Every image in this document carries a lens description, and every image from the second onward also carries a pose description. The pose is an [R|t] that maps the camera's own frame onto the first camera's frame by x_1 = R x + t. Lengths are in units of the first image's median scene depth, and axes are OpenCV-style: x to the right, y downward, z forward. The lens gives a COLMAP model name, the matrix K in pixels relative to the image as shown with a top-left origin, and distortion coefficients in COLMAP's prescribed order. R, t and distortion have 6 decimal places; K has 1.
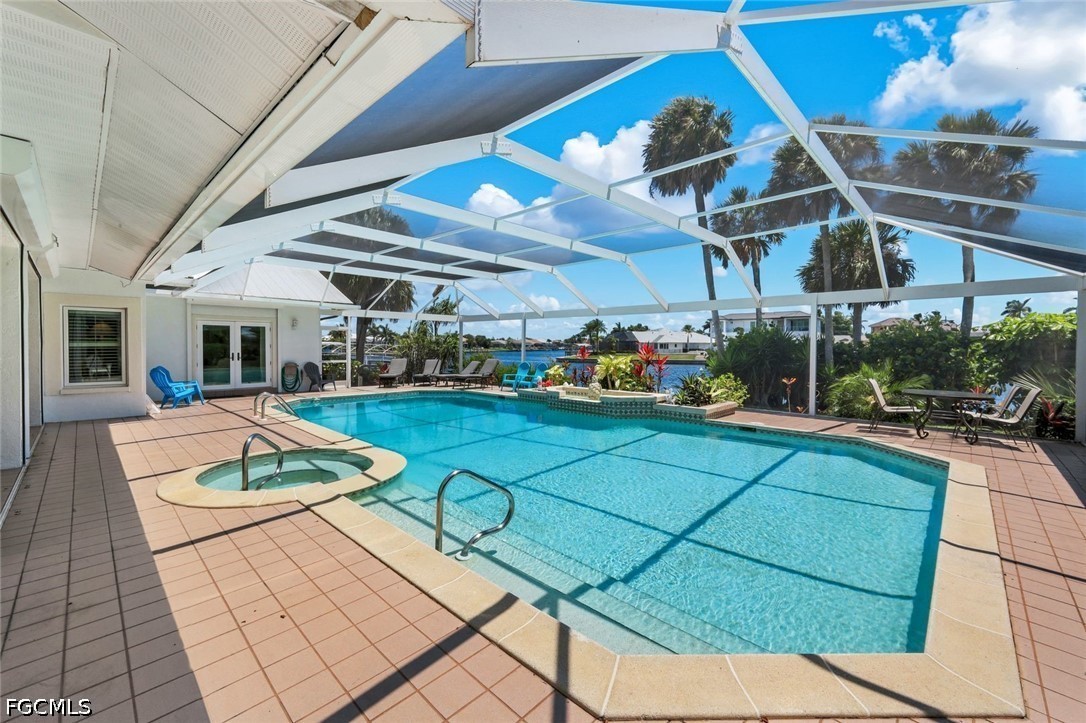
lens RADIAL K [[447.0, 0, 527.5], [0, 447.0, 349.4], [0, 0, 1]] dist [0.000943, 0.000169]
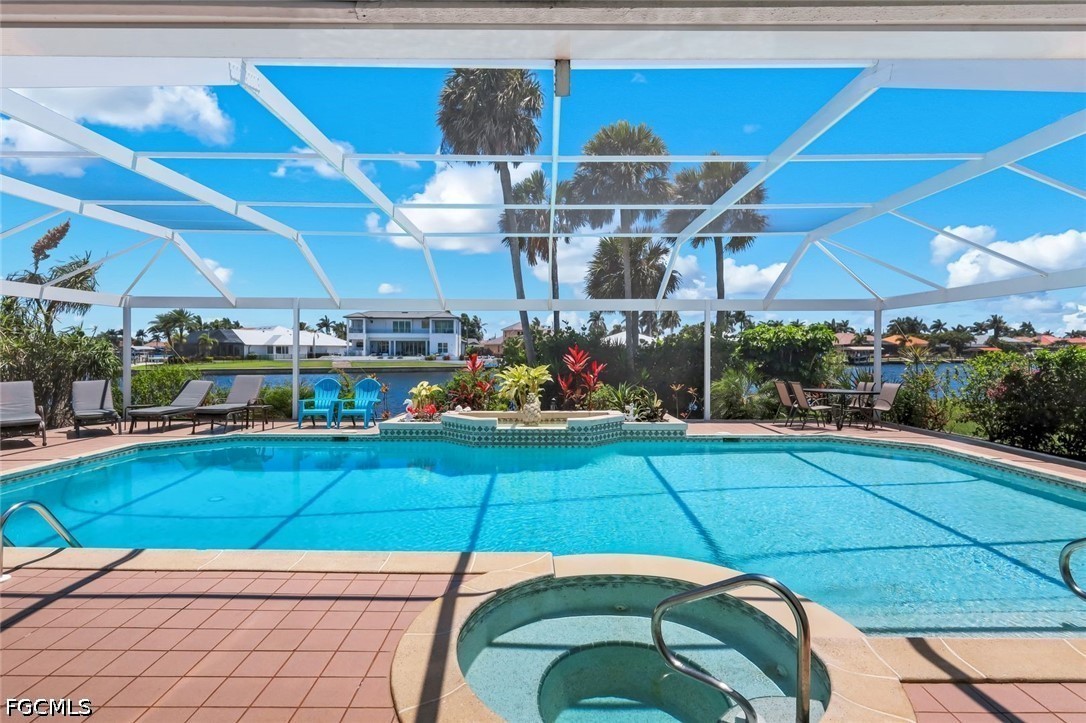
lens RADIAL K [[555.4, 0, 547.8], [0, 555.4, 362.2], [0, 0, 1]] dist [-0.002508, -0.000097]
pose [[0.703486, -0.017165, 0.710502, -0.252259], [0.006238, 0.999819, 0.017977, -0.004886], [-0.710682, -0.008214, 0.703465, 0.177392]]
